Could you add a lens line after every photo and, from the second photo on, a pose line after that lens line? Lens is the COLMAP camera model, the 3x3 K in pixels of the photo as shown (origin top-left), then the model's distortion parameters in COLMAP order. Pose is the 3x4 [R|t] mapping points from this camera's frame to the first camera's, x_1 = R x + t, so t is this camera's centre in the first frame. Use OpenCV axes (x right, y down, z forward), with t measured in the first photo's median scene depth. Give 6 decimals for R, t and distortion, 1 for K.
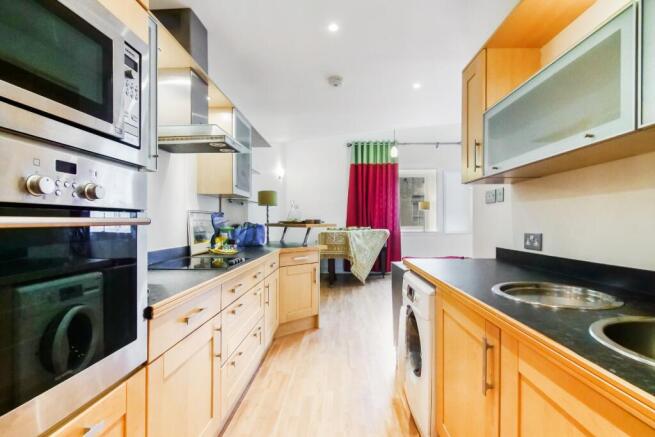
lens RADIAL K [[312.1, 0, 328.9], [0, 312.1, 228.9], [0, 0, 1]] dist [-0.023266, -0.000364]
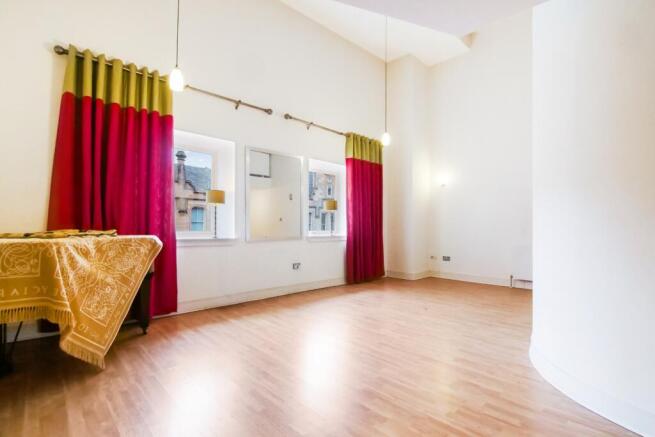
lens RADIAL K [[312.1, 0, 328.9], [0, 312.1, 228.9], [0, 0, 1]] dist [-0.023266, -0.000364]
pose [[0.700611, 0.012812, 0.713429, 0.029423], [0.004209, 0.999747, -0.022087, 0.002729], [-0.713531, 0.018477, 0.700380, 0.459942]]
